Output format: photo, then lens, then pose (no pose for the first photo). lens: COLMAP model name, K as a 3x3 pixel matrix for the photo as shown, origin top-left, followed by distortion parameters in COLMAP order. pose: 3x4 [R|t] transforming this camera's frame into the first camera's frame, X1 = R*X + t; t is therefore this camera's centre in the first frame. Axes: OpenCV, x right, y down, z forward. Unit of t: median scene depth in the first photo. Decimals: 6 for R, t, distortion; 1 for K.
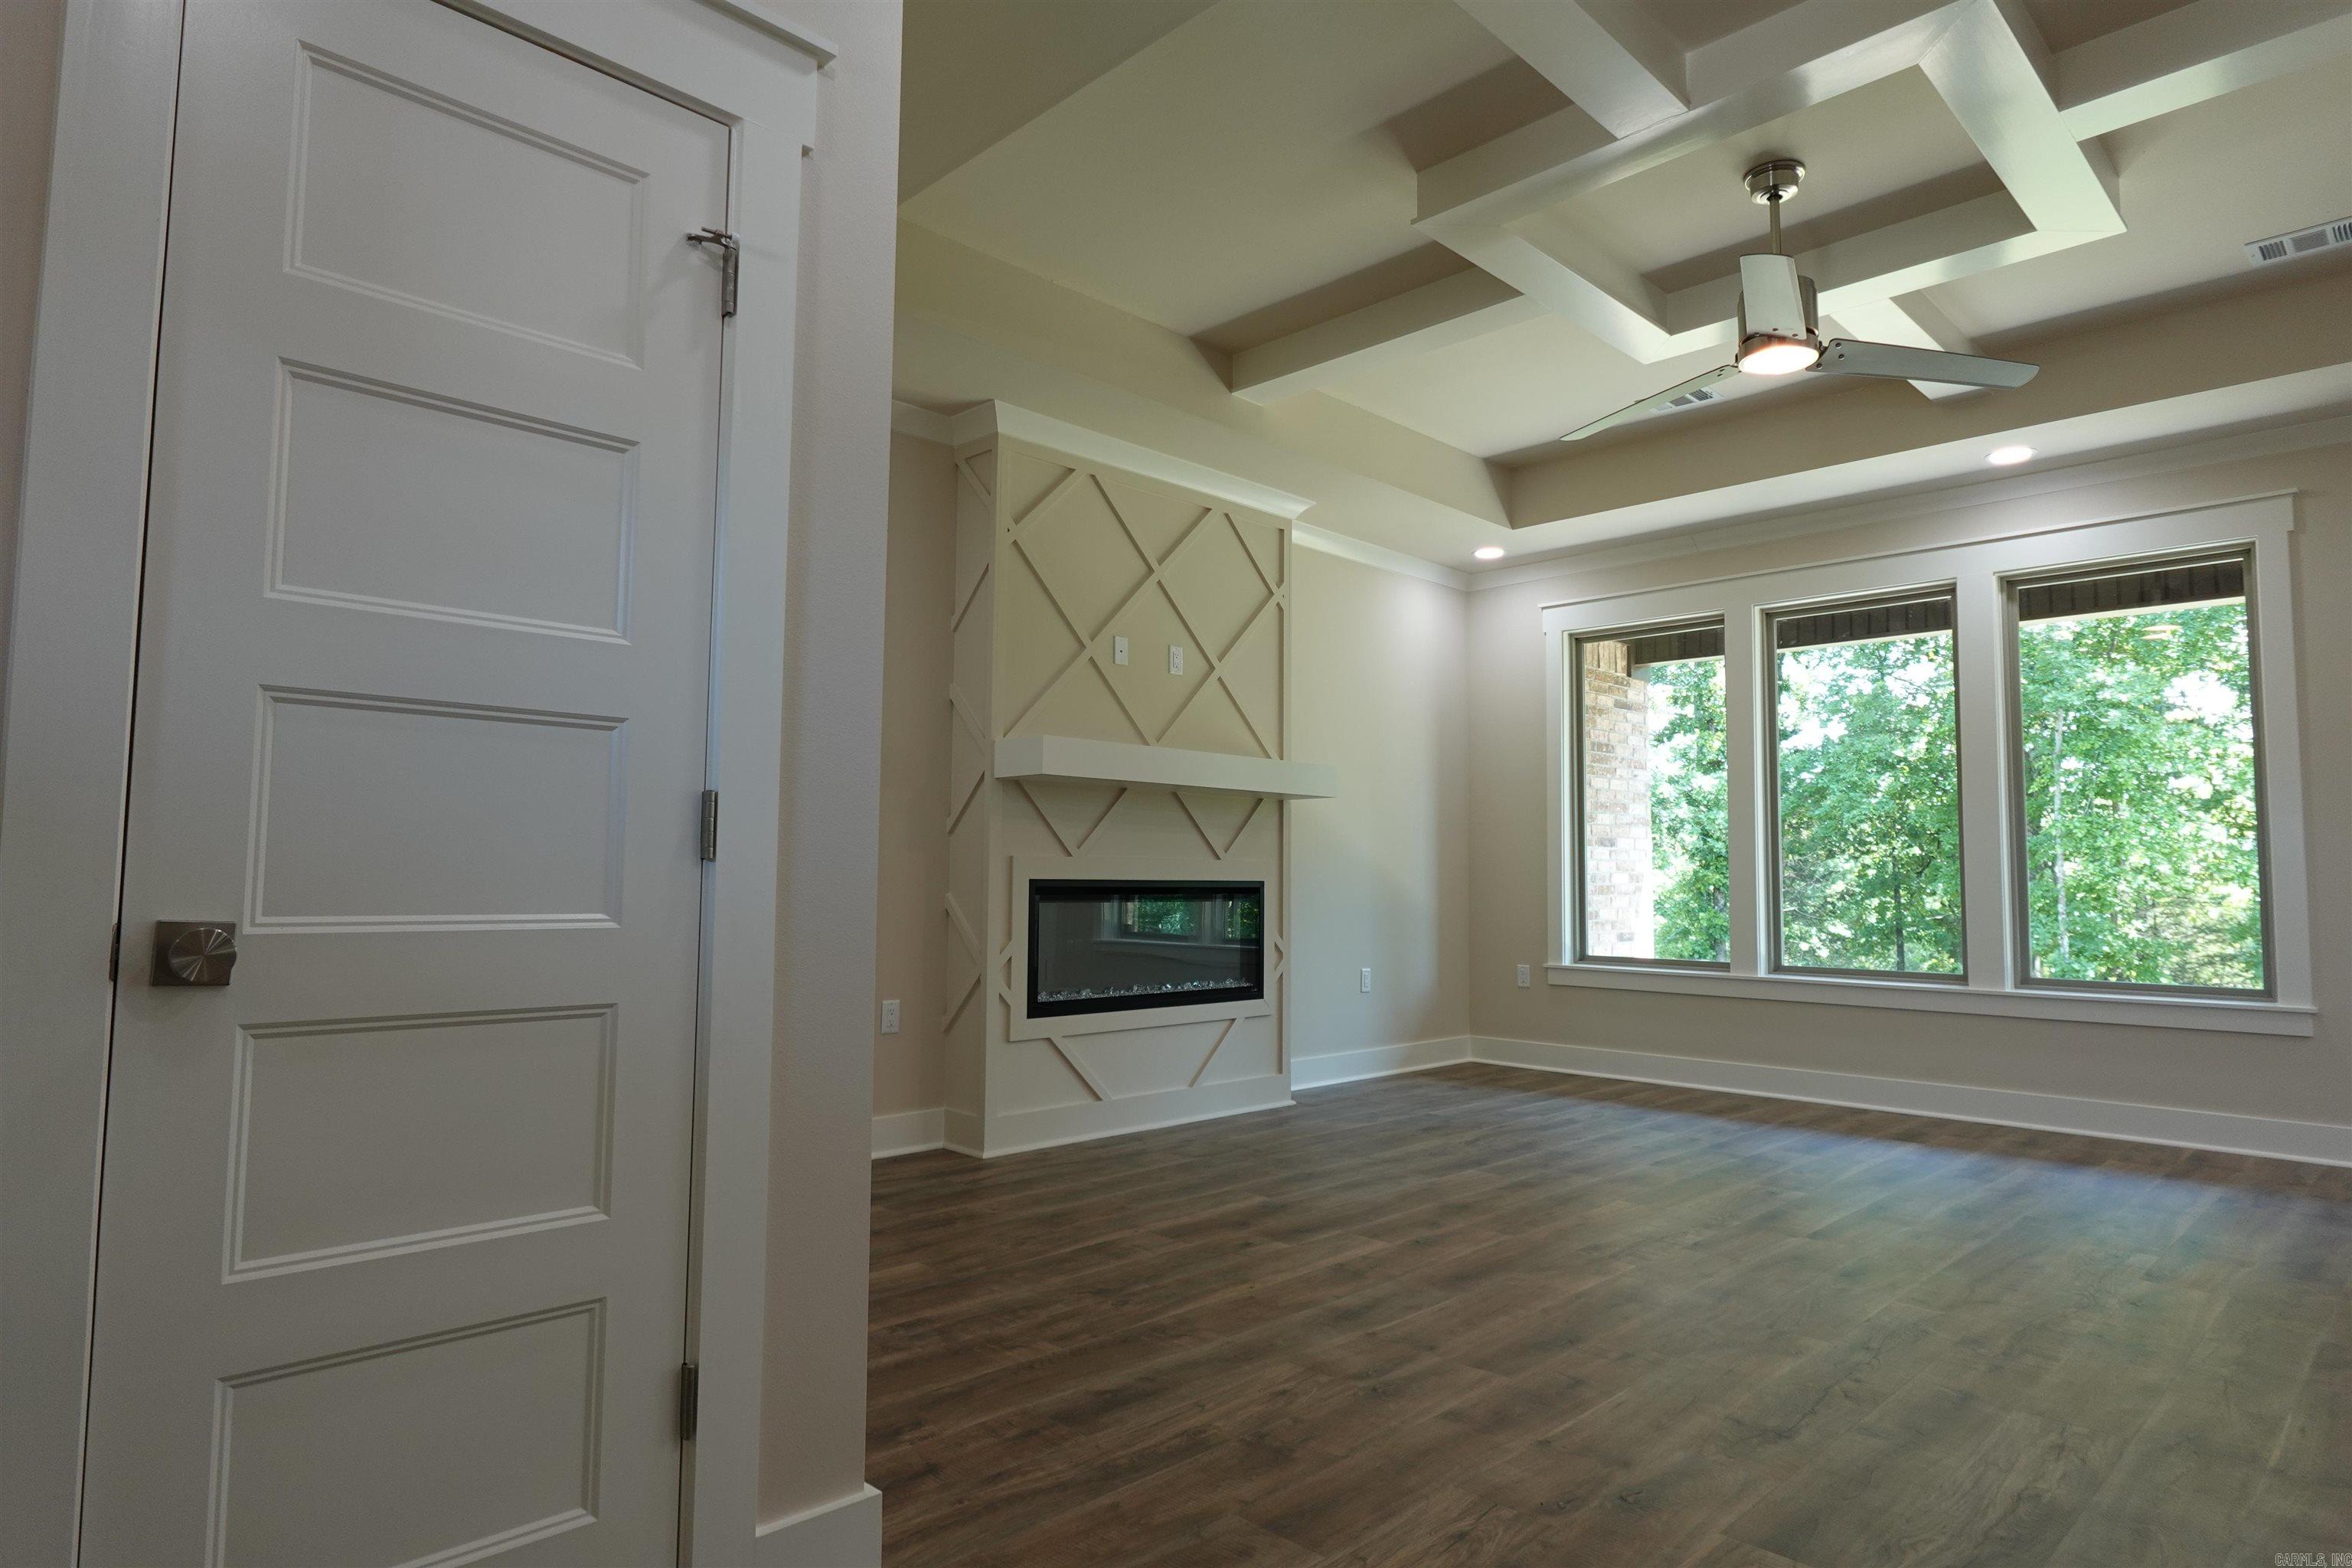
lens RADIAL K [[1328.8, 0, 1180.1], [0, 1328.8, 780.4], [0, 0, 1]] dist [-0.001538, 0.001194]
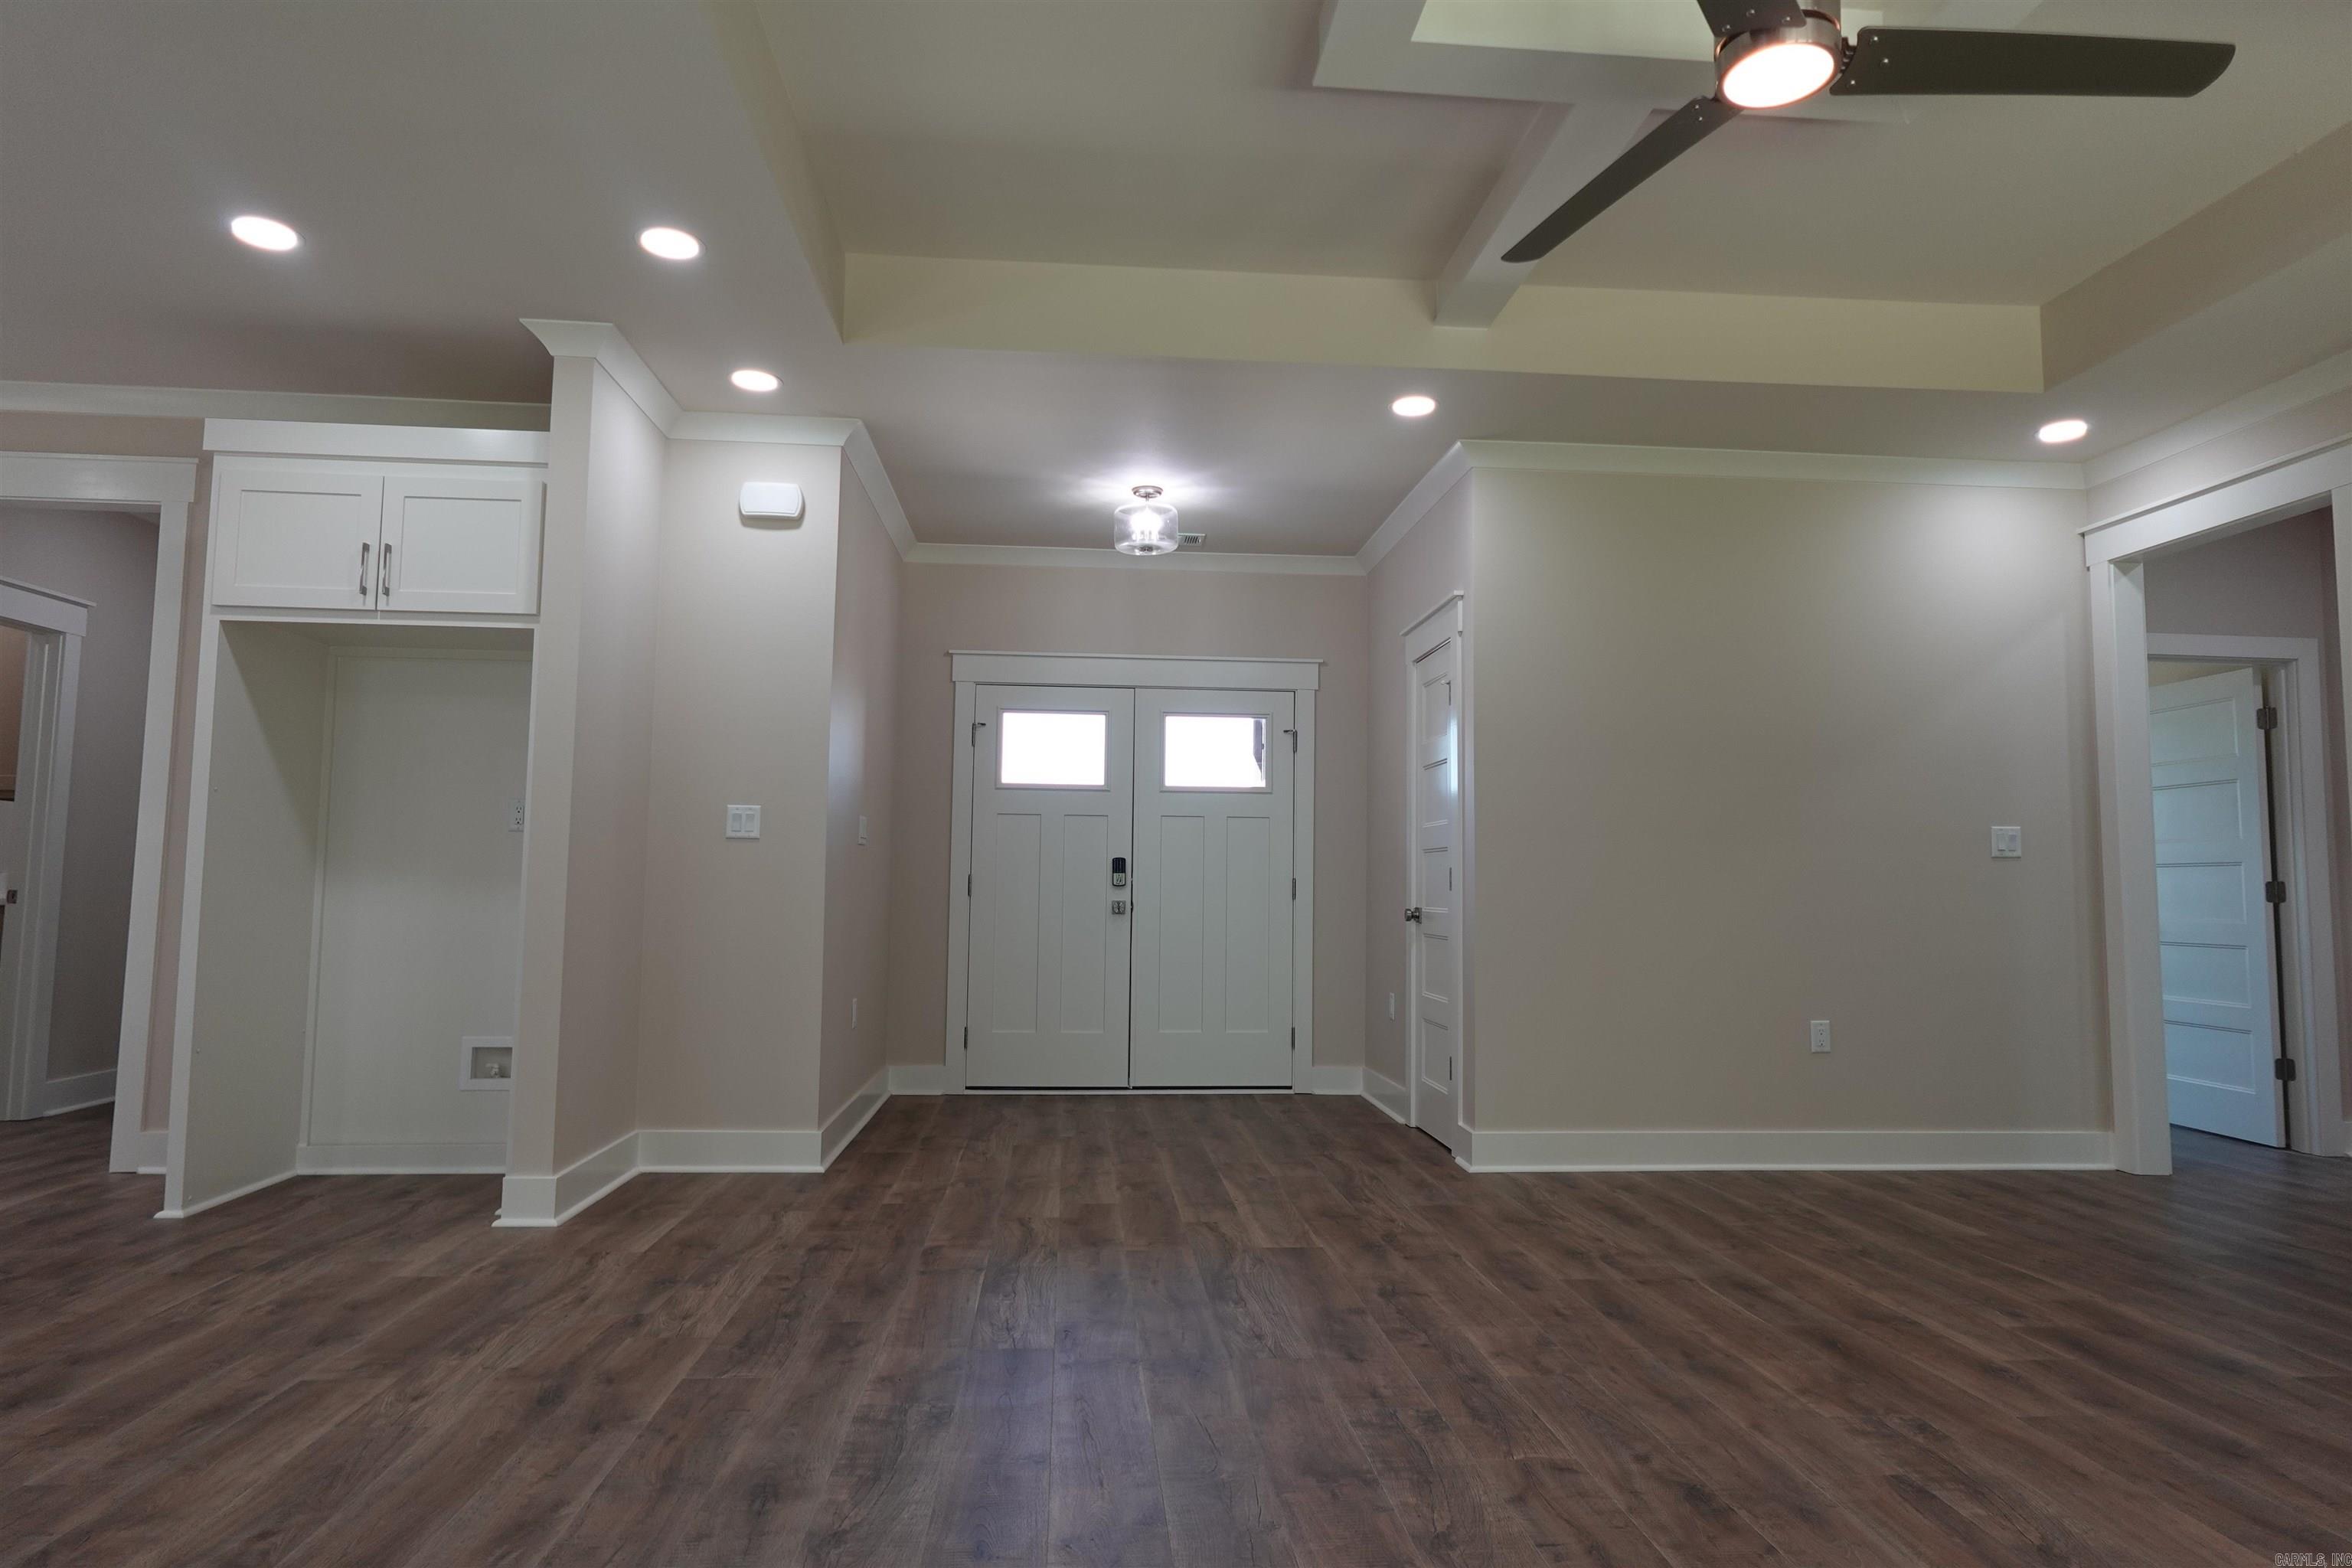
lens RADIAL K [[1332.5, 0, 1179.3], [0, 1332.5, 791.7], [0, 0, 1]] dist [-0.001996, 0.001962]
pose [[-0.644998, -0.073245, -0.760666, 0.708878], [0.036733, 0.991274, -0.126597, 0.059055], [0.763301, -0.109597, -0.636679, 0.746341]]
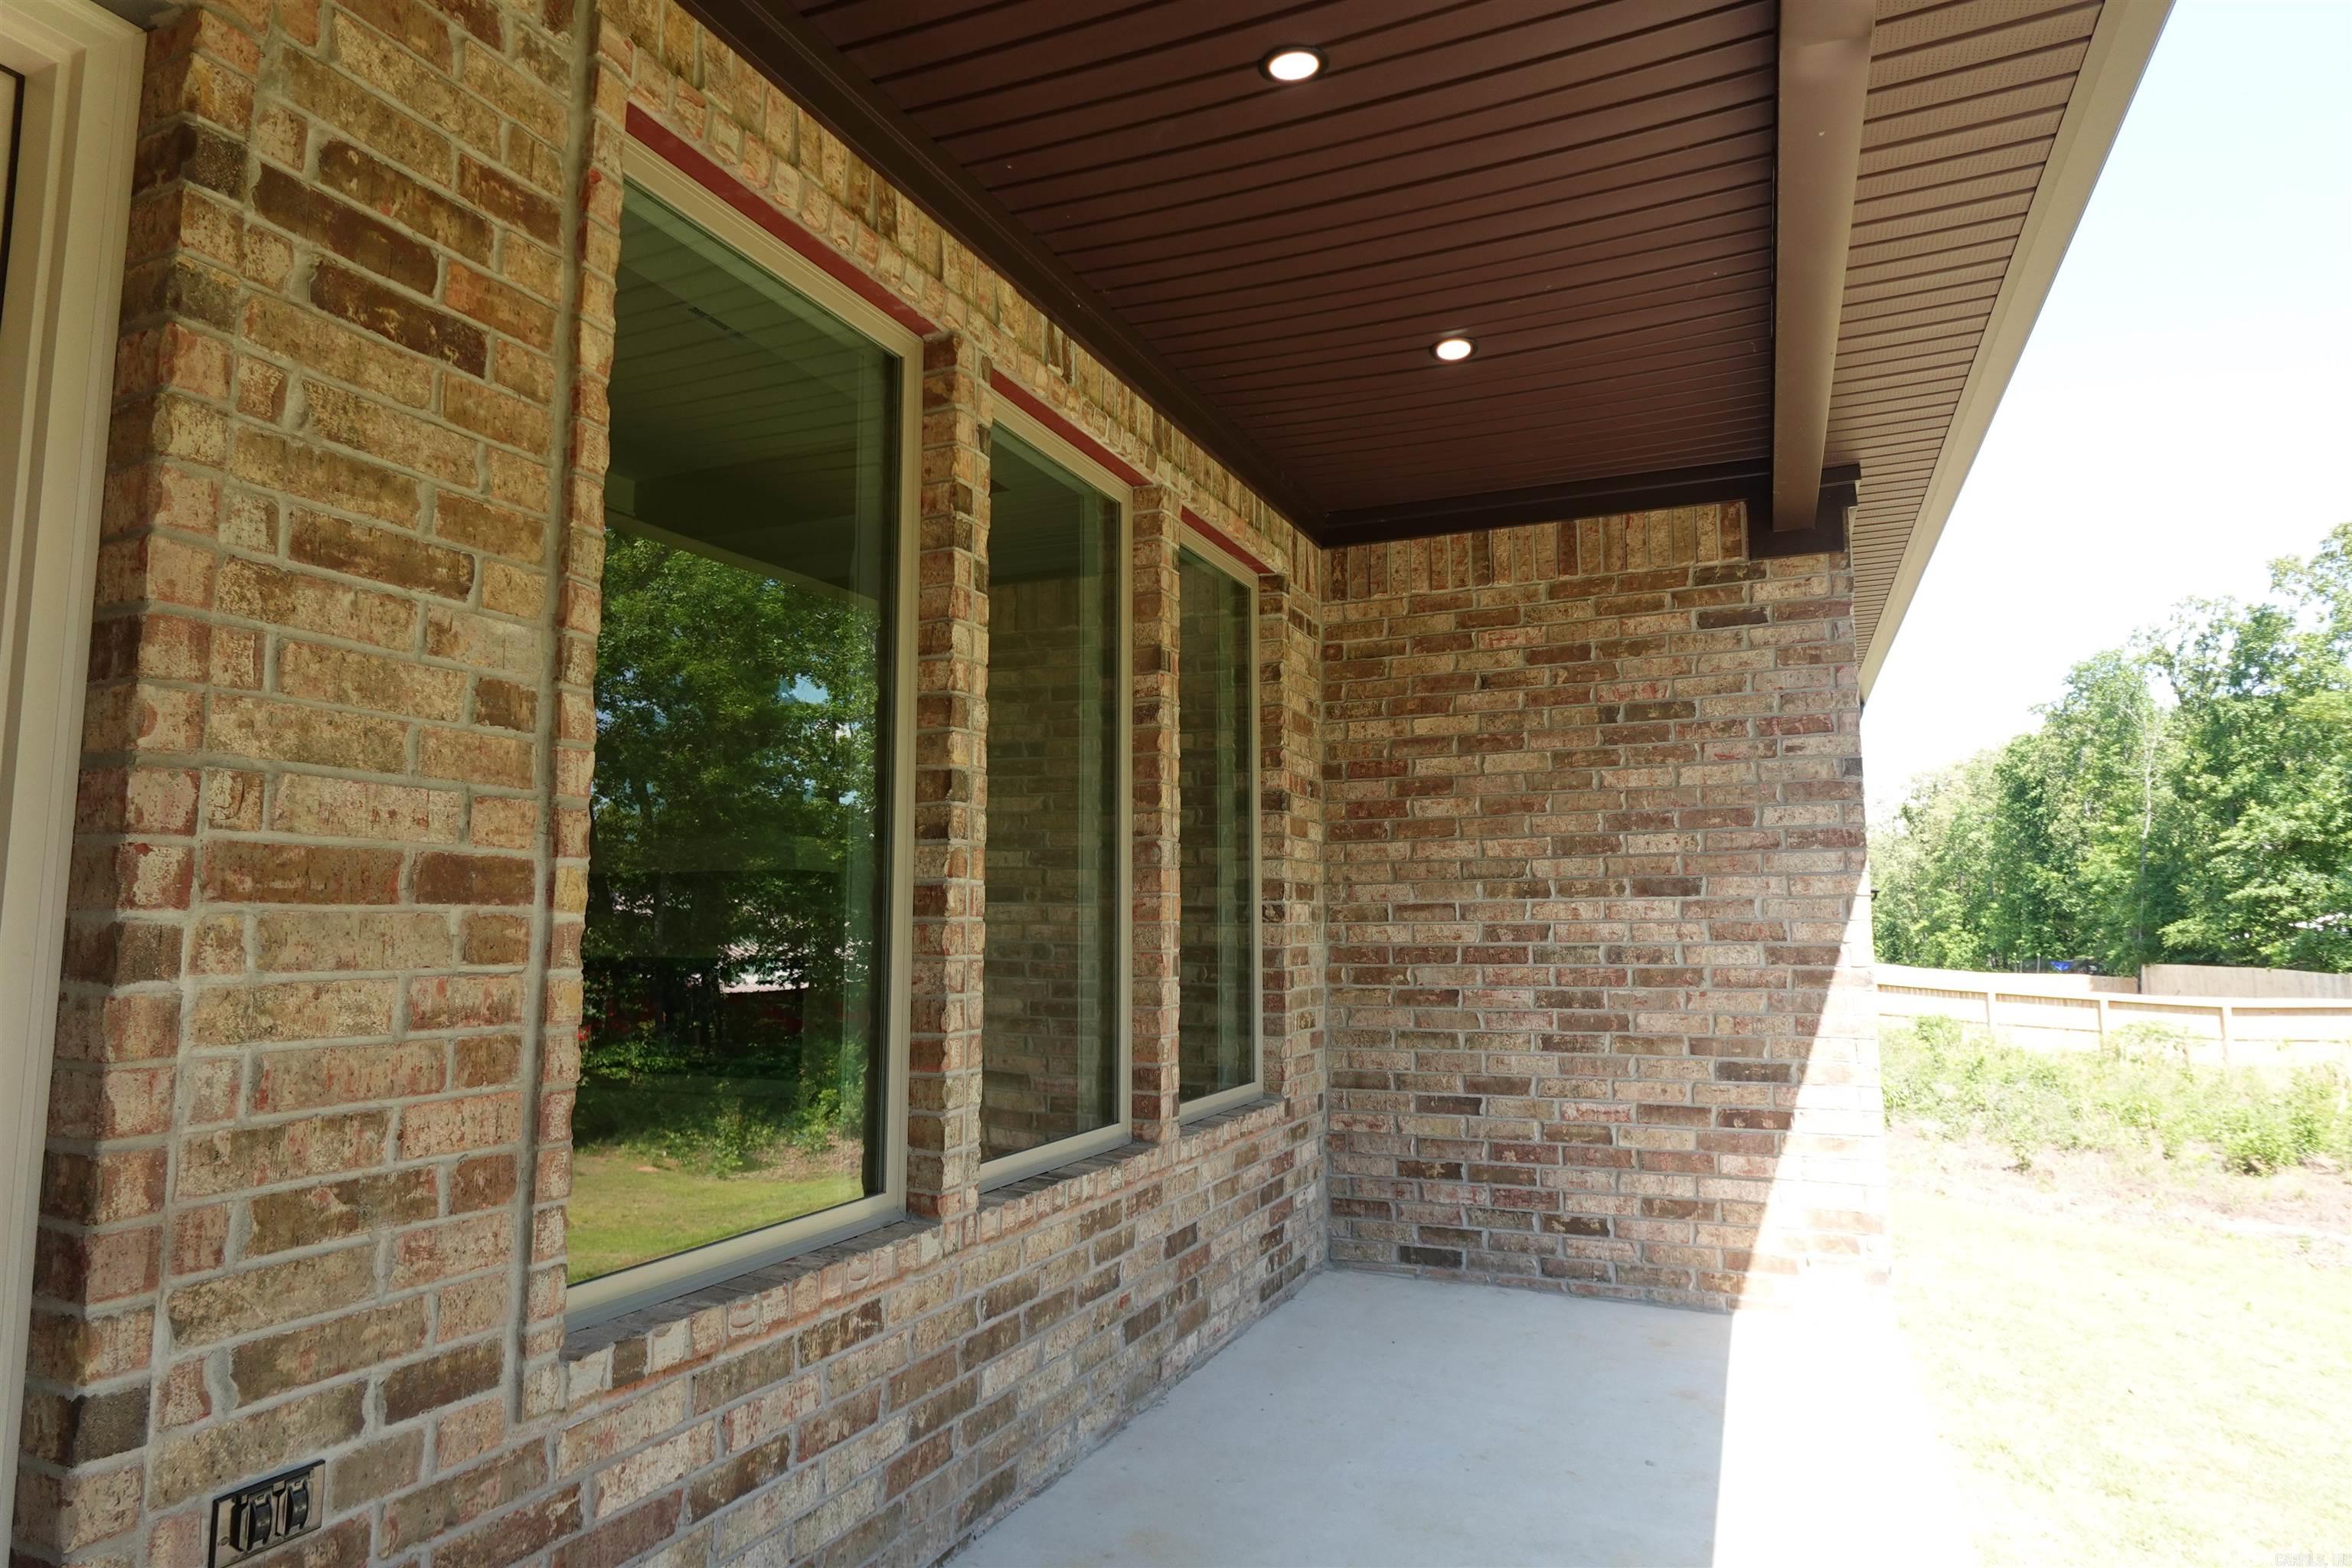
lens RADIAL K [[1330.5, 0, 1179.2], [0, 1330.5, 783.7], [0, 0, 1]] dist [-0.006611, 0.004216]
pose [[0.362009, -0.110968, -0.925546, 1.095134], [0.072604, 0.993229, -0.090686, 0.057975], [0.929343, -0.034369, 0.367615, 0.916737]]
